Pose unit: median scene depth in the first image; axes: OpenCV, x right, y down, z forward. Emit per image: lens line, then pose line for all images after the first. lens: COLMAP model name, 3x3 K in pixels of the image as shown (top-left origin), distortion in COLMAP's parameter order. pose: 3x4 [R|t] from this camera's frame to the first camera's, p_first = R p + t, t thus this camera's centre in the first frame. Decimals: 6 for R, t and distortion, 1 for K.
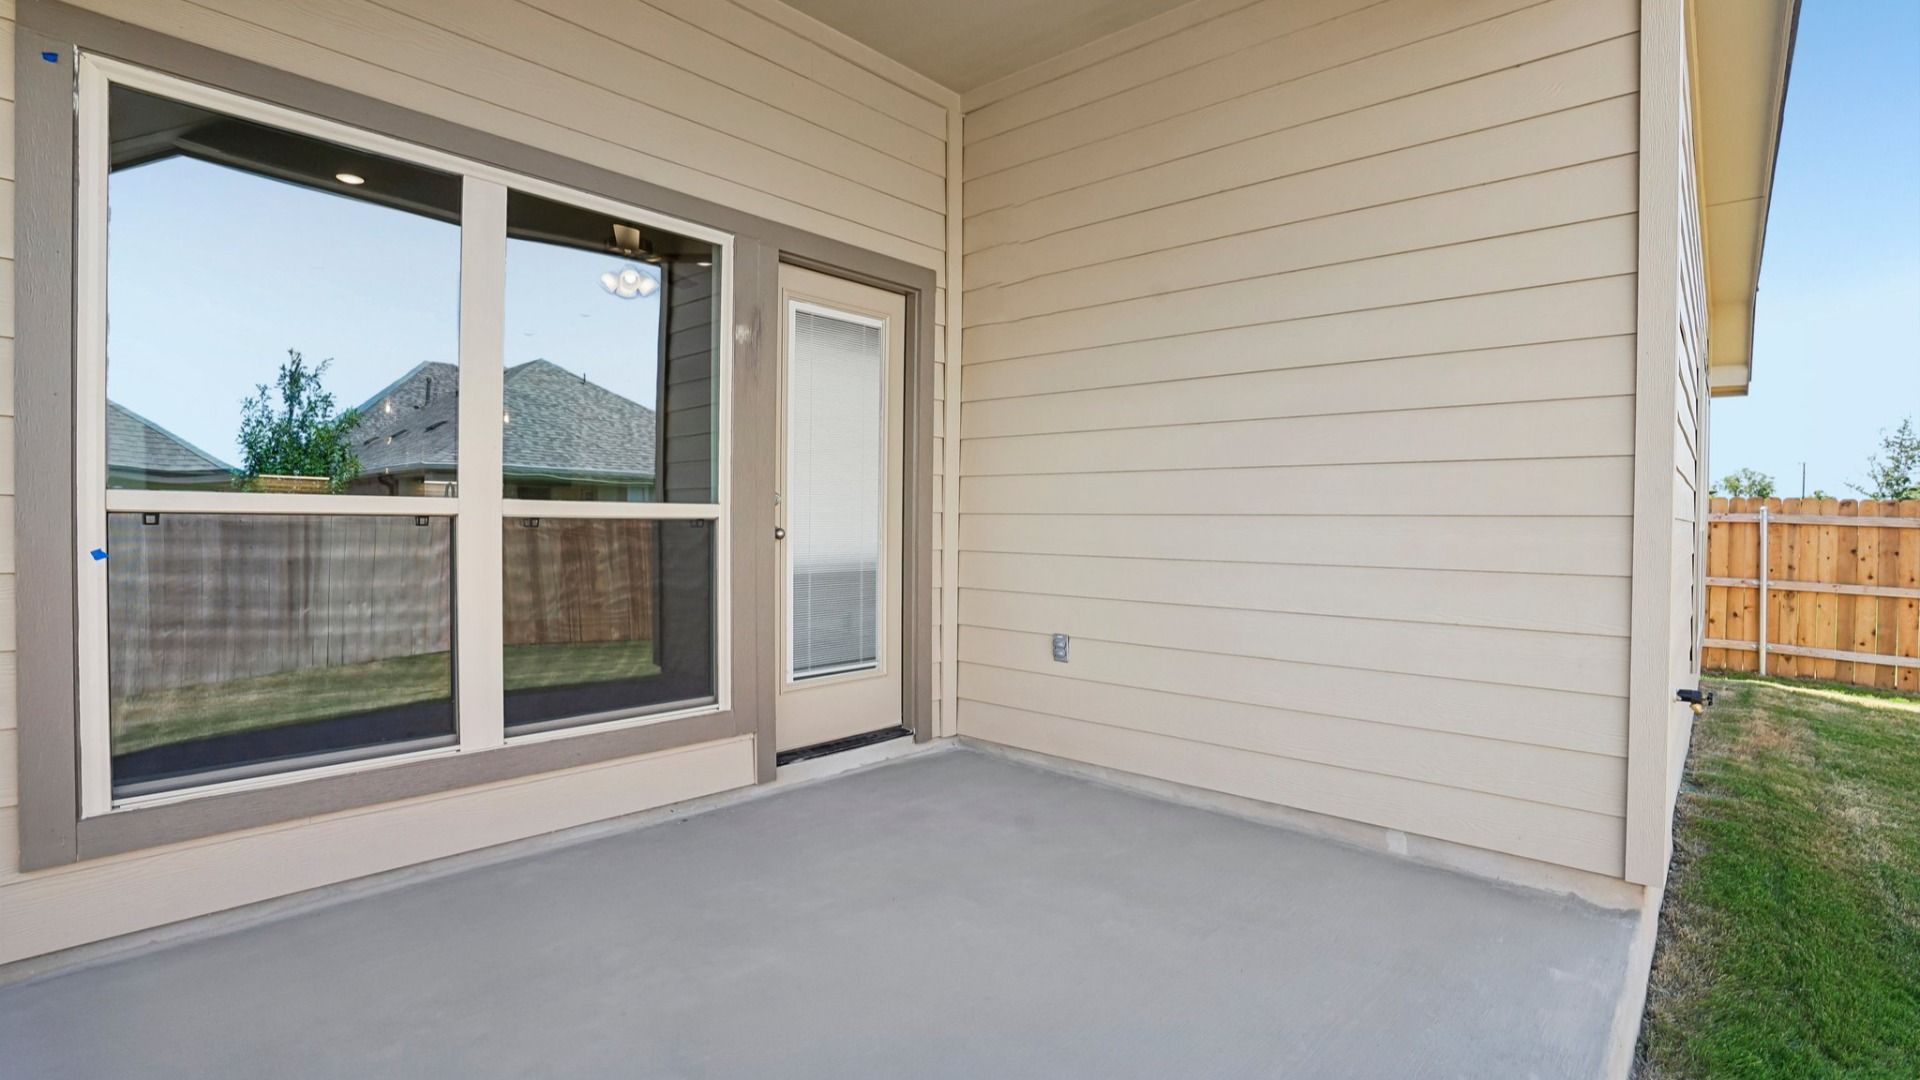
lens RADIAL K [[886.6, 0, 972.9], [0, 886.6, 533.3], [0, 0, 1]] dist [-0.004604, 0.004684]
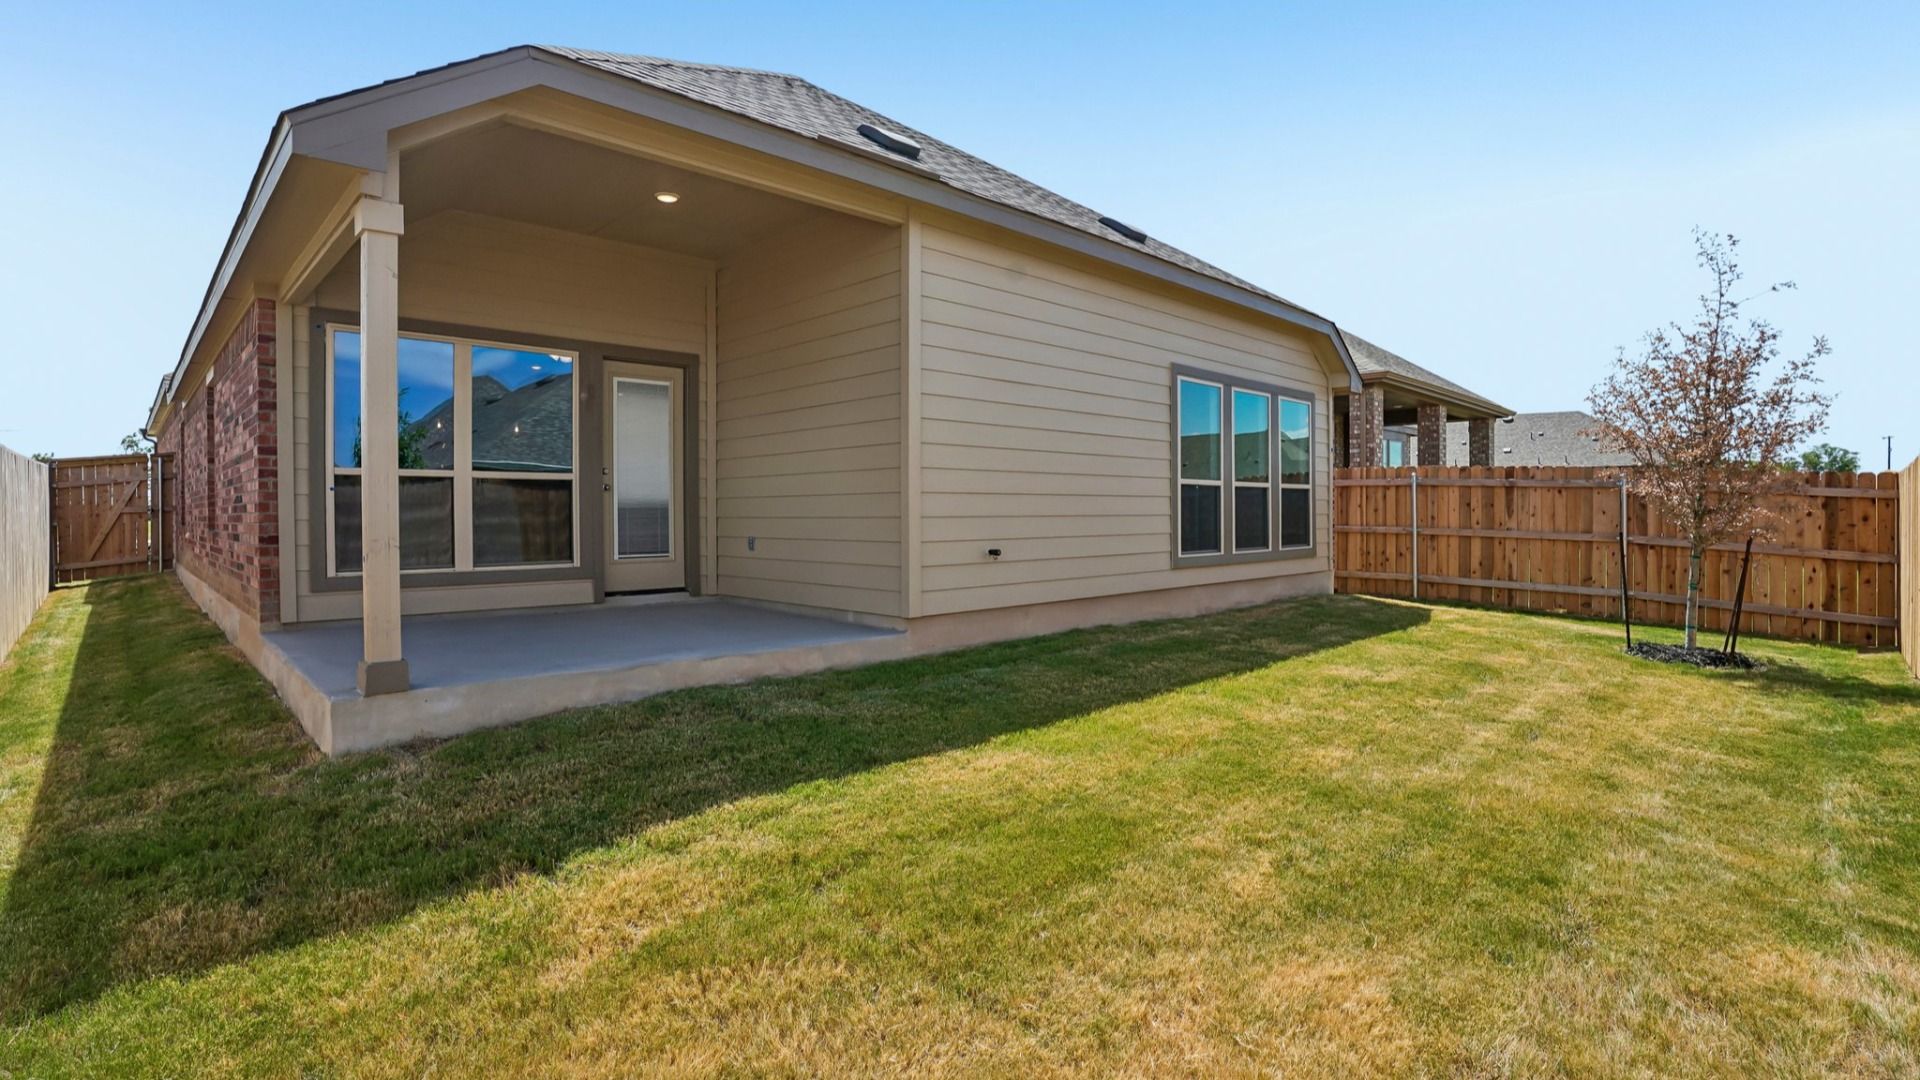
lens RADIAL K [[886.6, 0, 948.8], [0, 886.6, 529.1], [0, 0, 1]] dist [-0.004604, 0.004684]
pose [[0.993511, -0.013679, -0.112911, 0.716427], [0.013711, 0.999906, -0.000496, 0.096781], [0.112907, -0.001056, 0.993605, -0.875381]]
